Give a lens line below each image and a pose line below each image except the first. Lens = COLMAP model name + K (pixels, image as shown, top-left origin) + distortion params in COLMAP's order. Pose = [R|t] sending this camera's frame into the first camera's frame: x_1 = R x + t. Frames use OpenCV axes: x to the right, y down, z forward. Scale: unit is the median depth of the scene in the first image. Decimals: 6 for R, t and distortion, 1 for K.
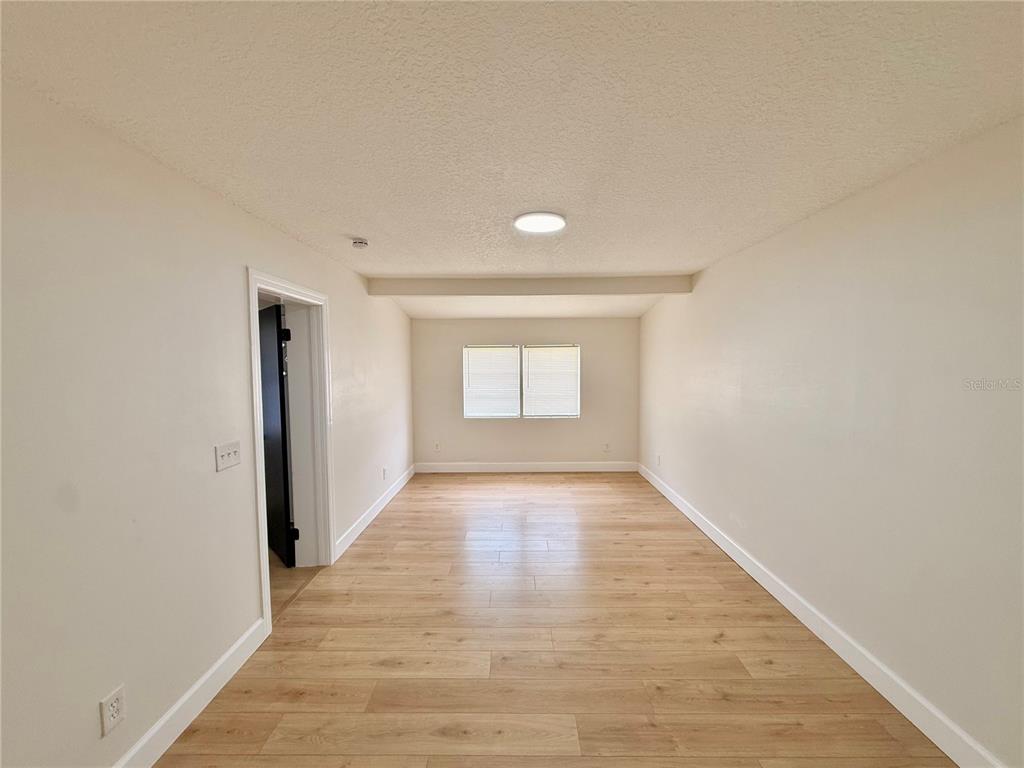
lens RADIAL K [[413.5, 0, 511.0], [0, 413.5, 378.4], [0, 0, 1]] dist [-0.000071, -0.000066]
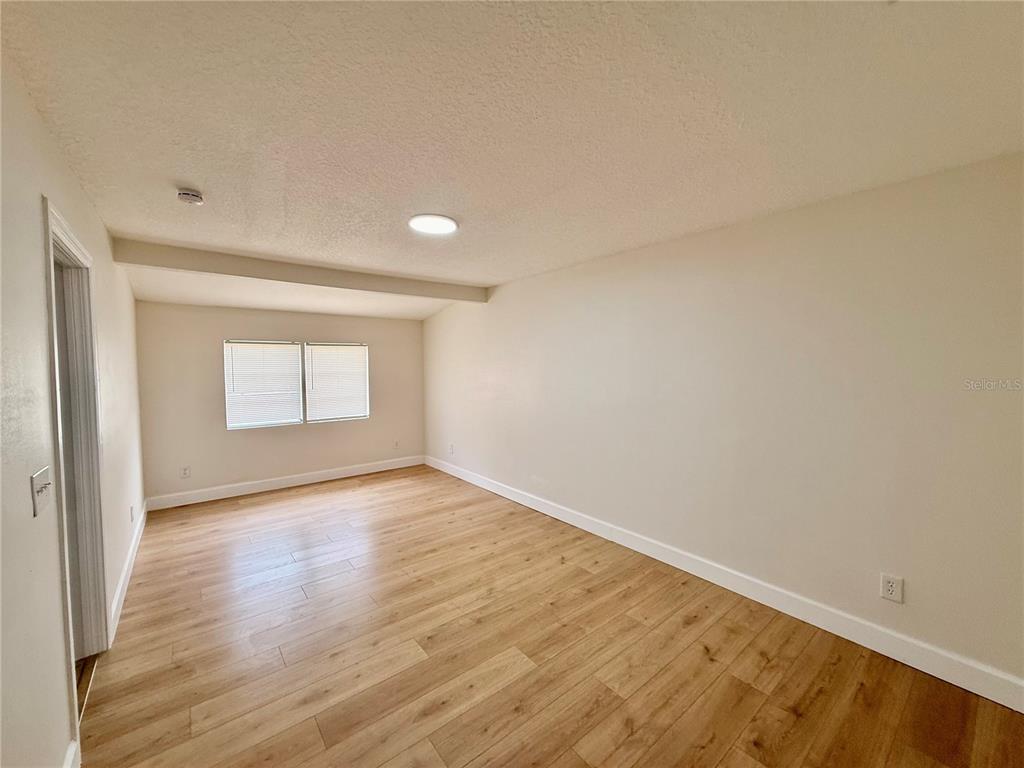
lens RADIAL K [[415.8, 0, 508.1], [0, 415.8, 383.5], [0, 0, 1]] dist [-0.000036, -0.000207]
pose [[0.769180, -0.025758, 0.638513, -0.372368], [0.026810, 0.999608, 0.008029, 0.023619], [-0.638469, 0.010943, 0.769569, 0.043060]]
